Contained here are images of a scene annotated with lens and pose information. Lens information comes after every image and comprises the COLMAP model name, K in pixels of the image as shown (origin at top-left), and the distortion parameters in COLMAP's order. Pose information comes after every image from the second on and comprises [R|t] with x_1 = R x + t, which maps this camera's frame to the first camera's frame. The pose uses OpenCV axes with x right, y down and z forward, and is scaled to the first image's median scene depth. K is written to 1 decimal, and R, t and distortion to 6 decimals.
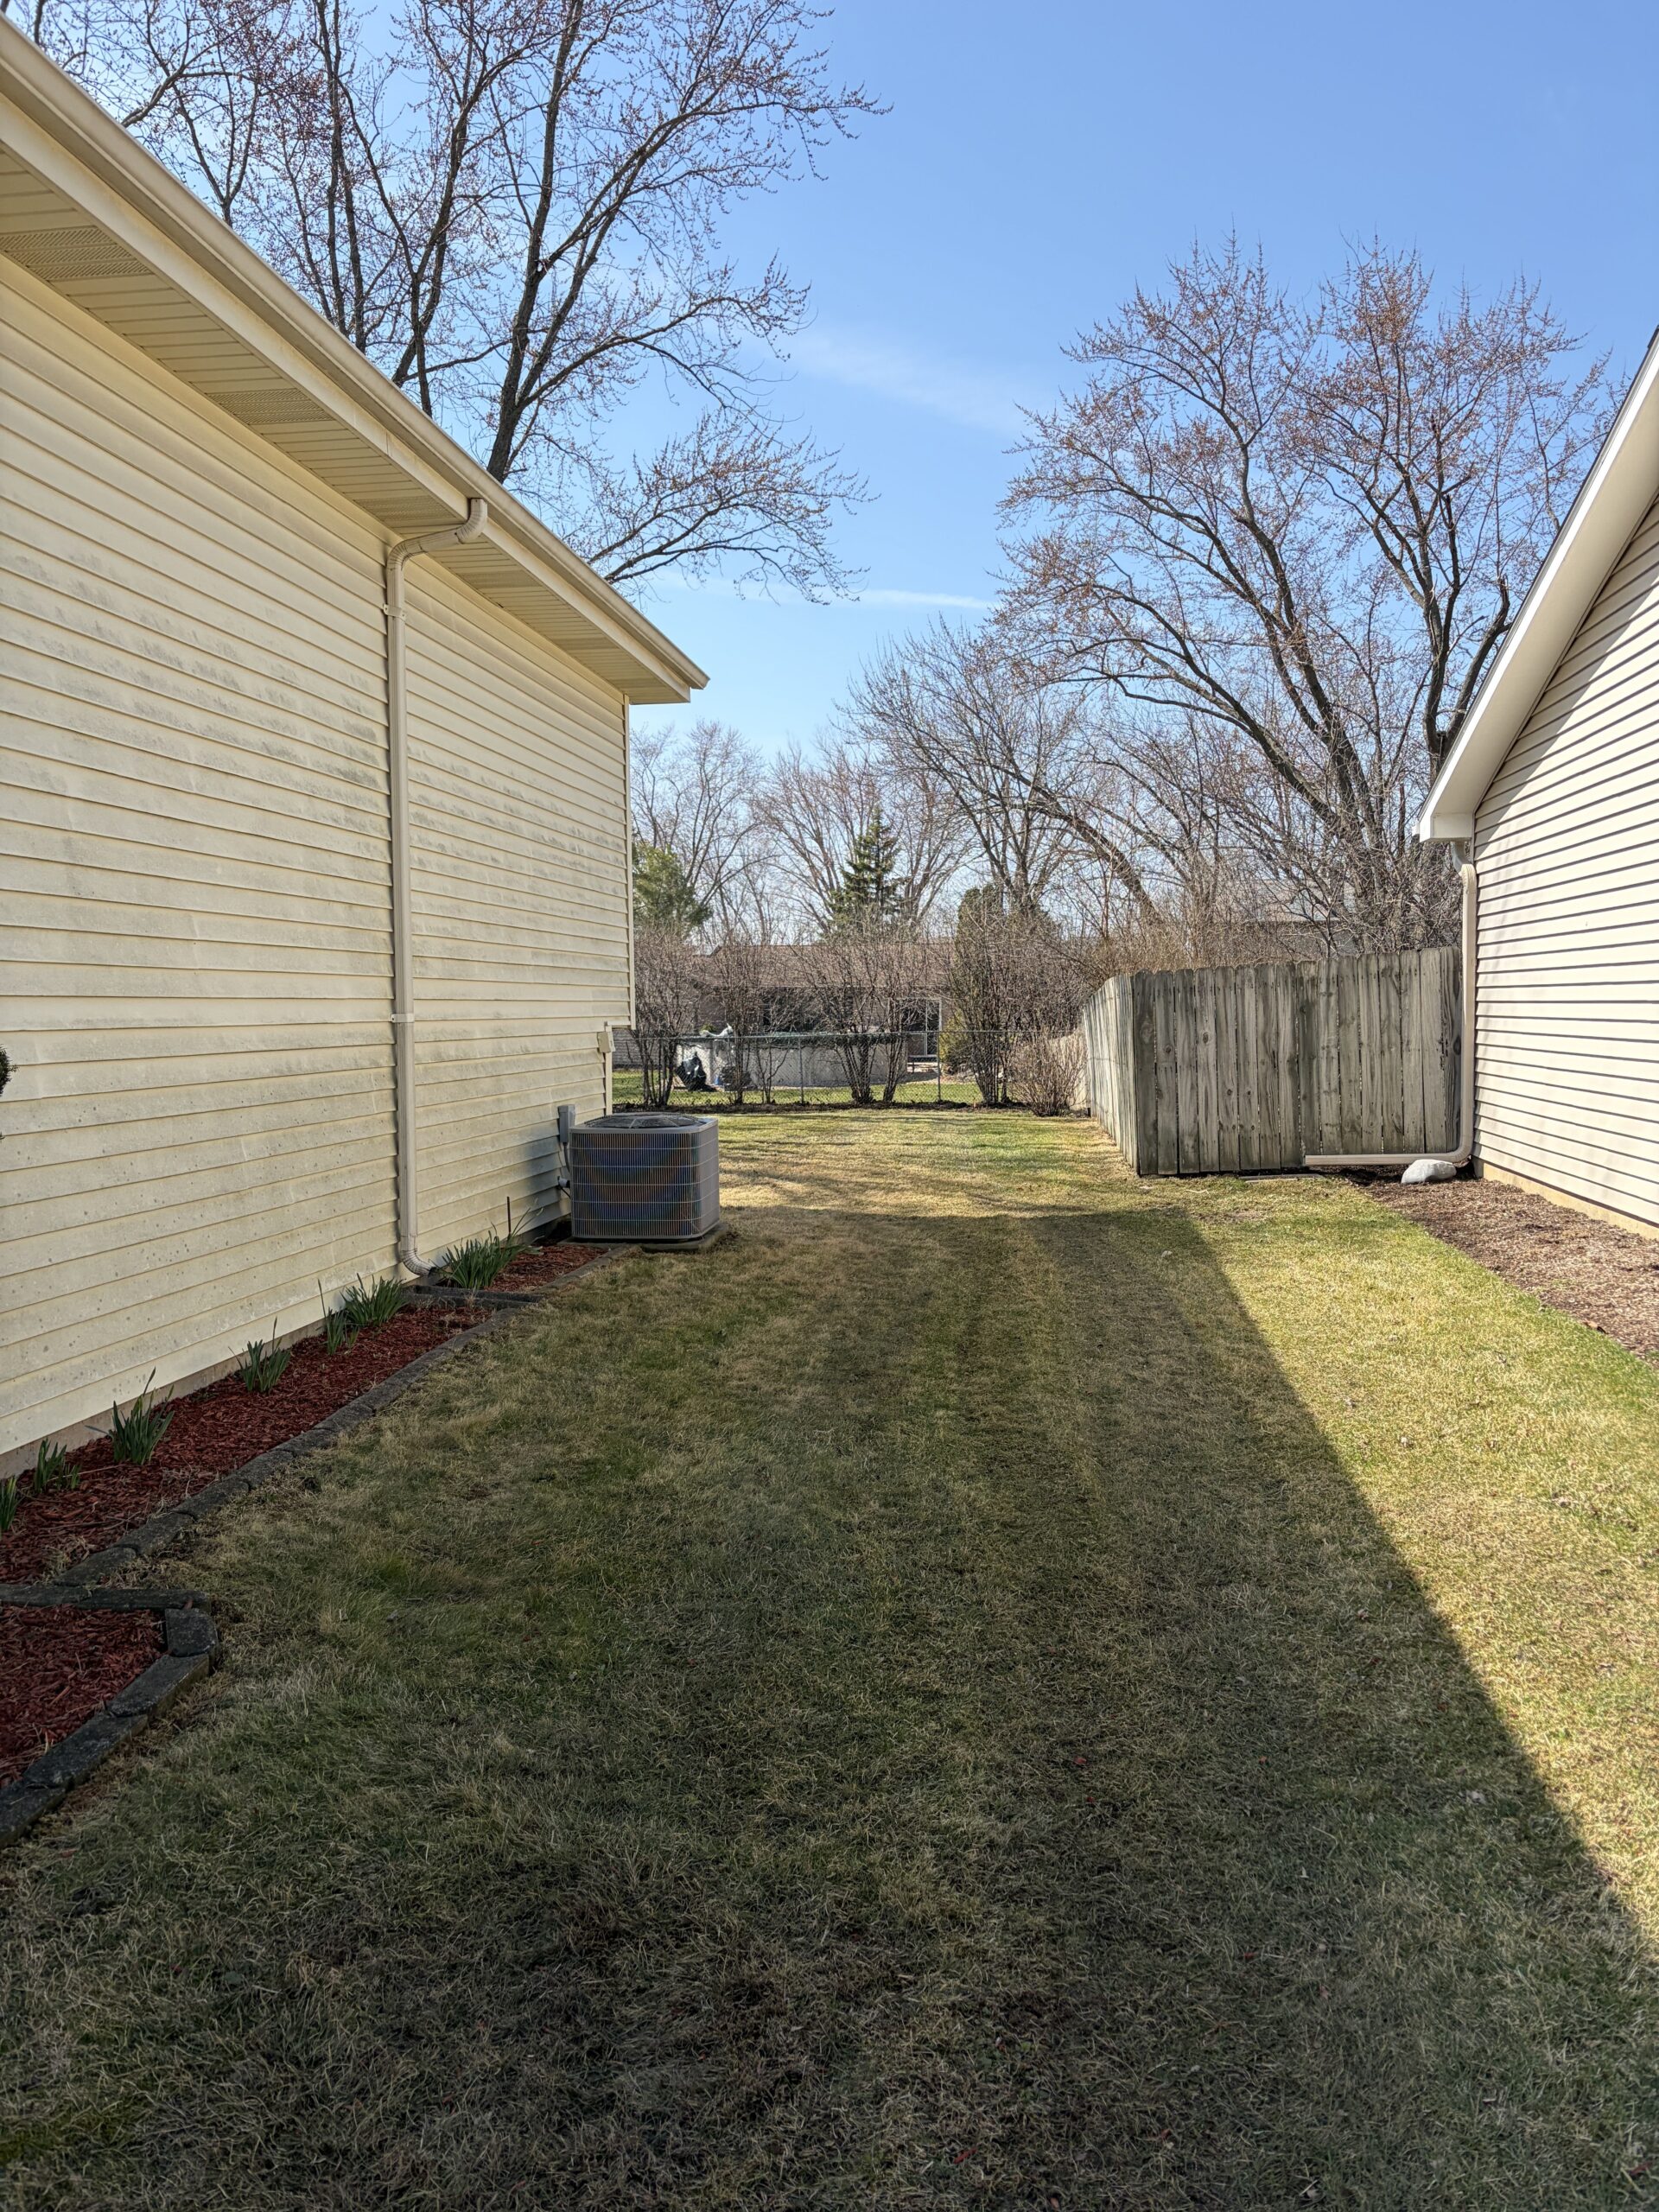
lens RADIAL K [[1663.4, 0, 829.9], [0, 1663.4, 1166.3], [0, 0, 1]] dist [0.008219, -0.007335]
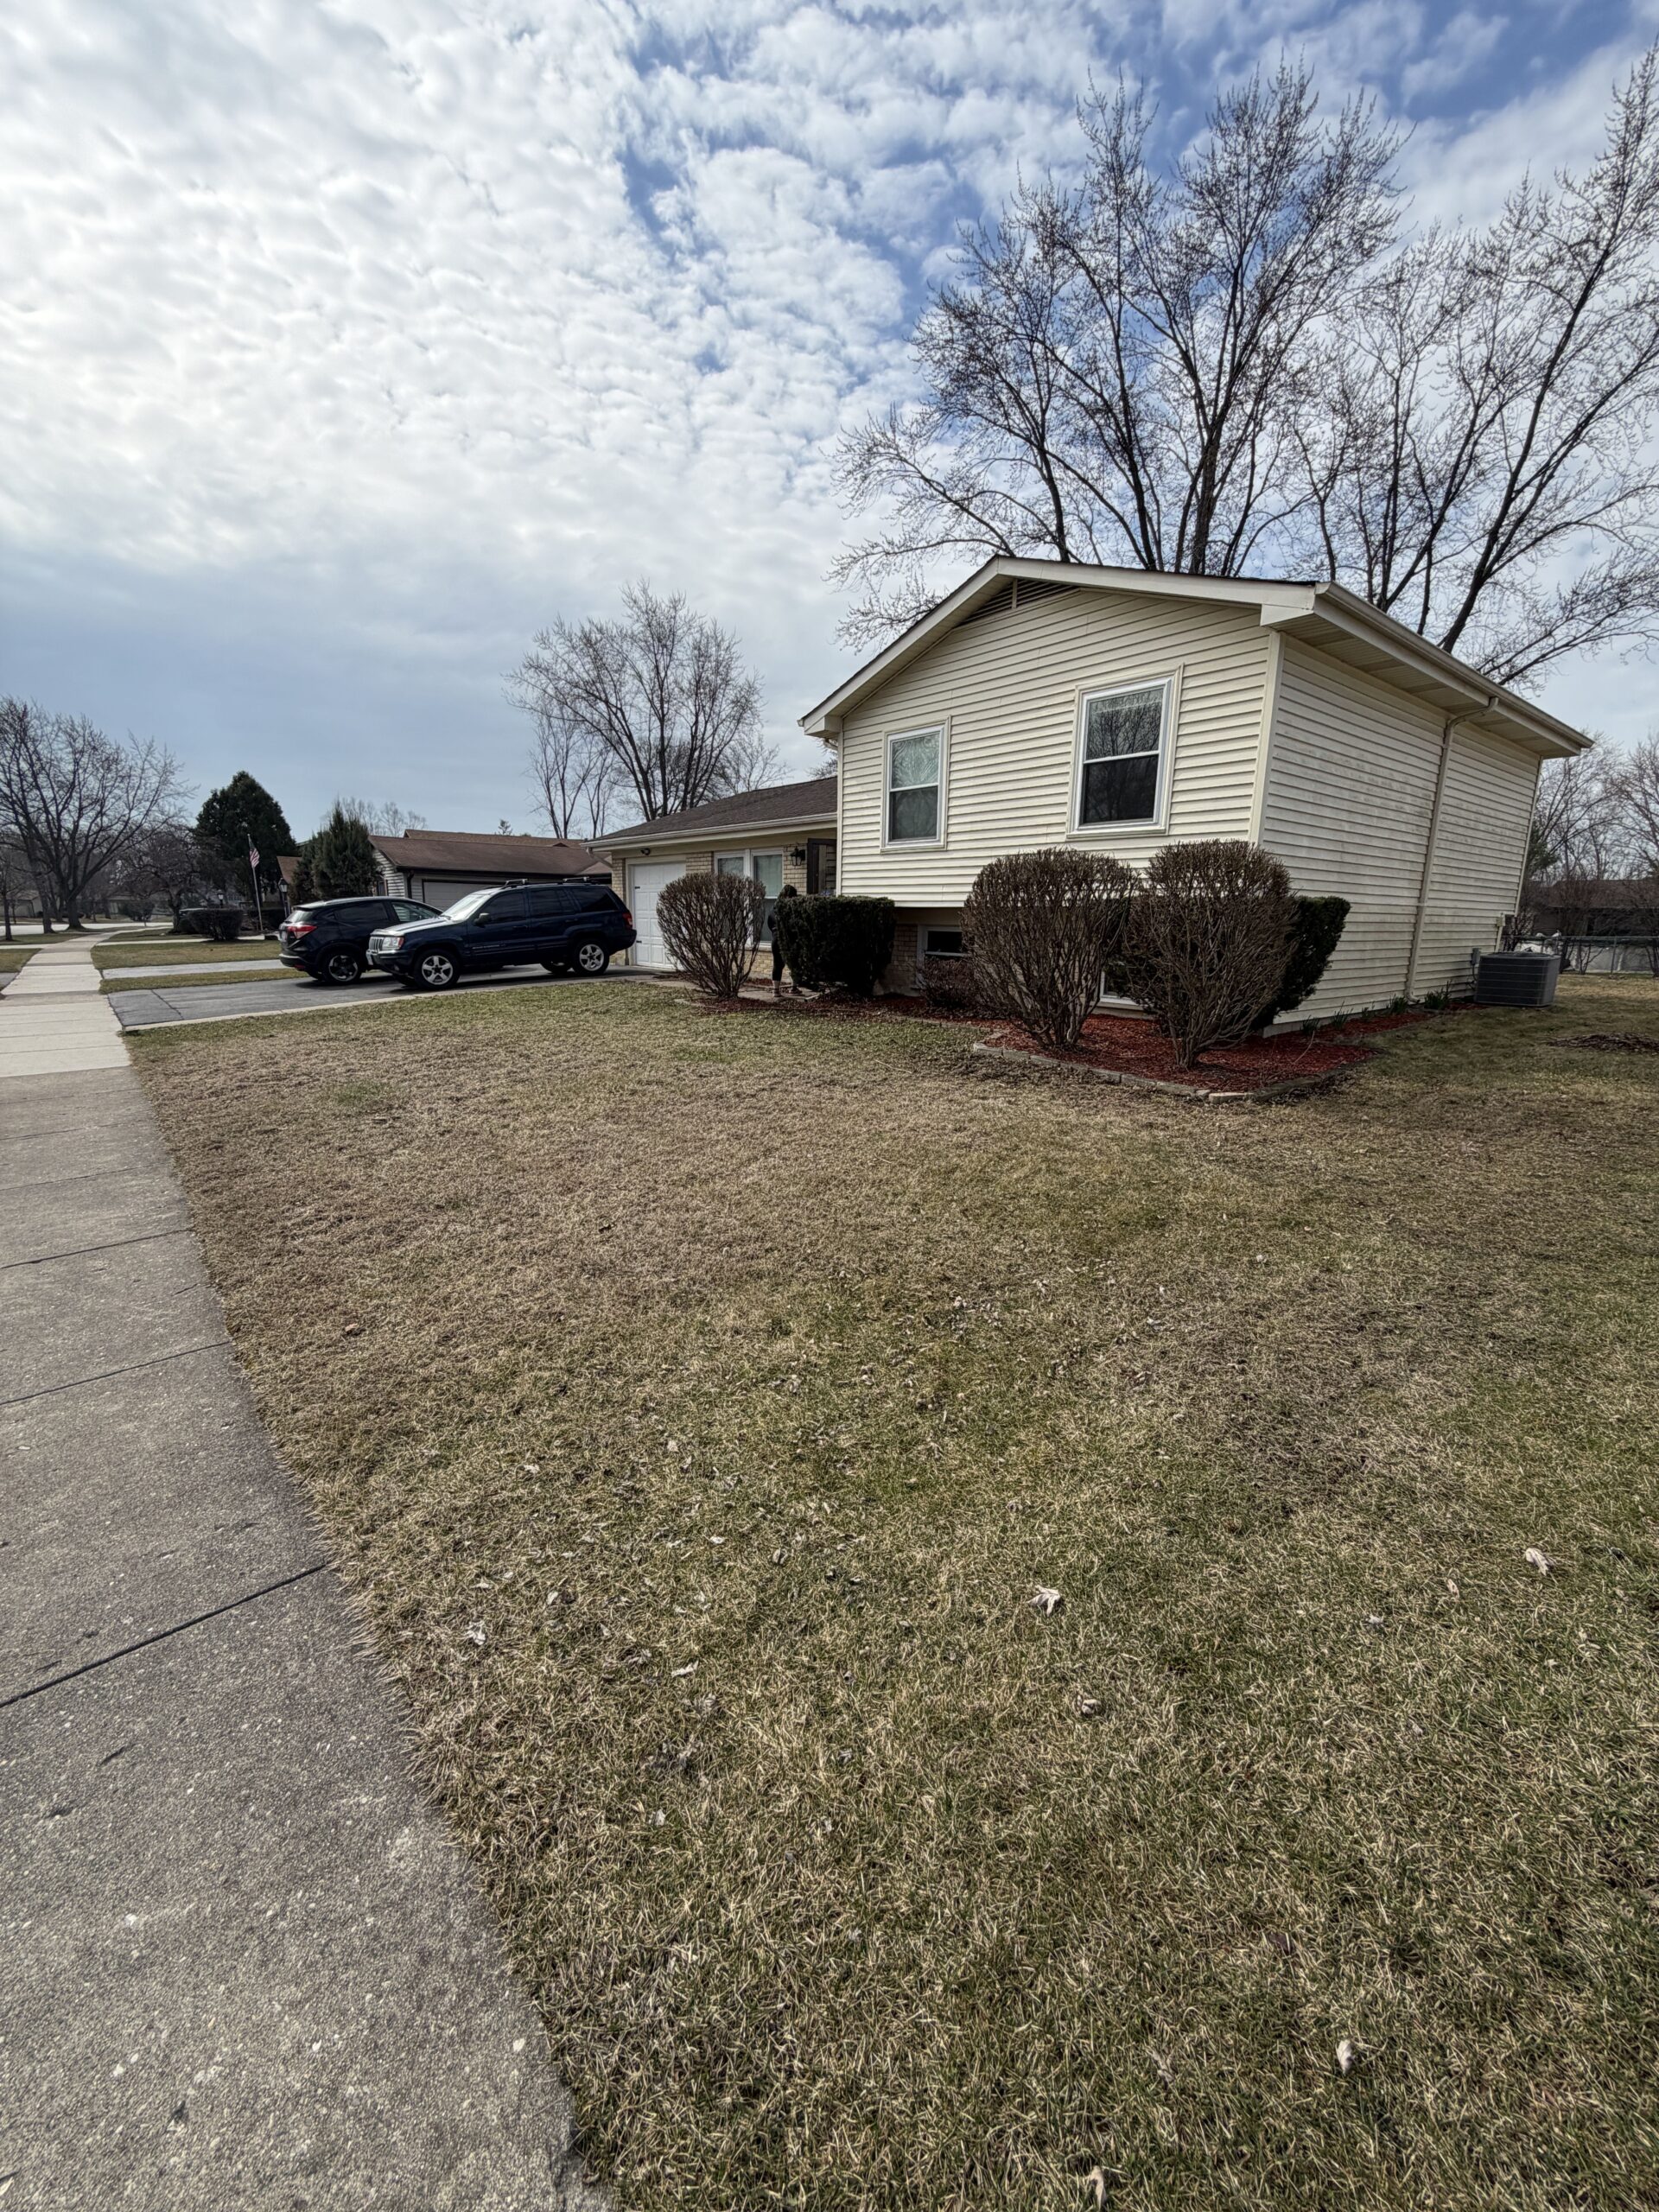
lens RADIAL K [[879.7, 0, 828.5], [0, 879.7, 1103.9], [0, 0, 1]] dist [0.001042, -0.000191]
pose [[0.737808, 0.153248, -0.657385, 0.003816], [-0.079537, 0.986840, 0.140784, 0.021975], [0.670309, -0.051585, 0.740287, -0.148630]]
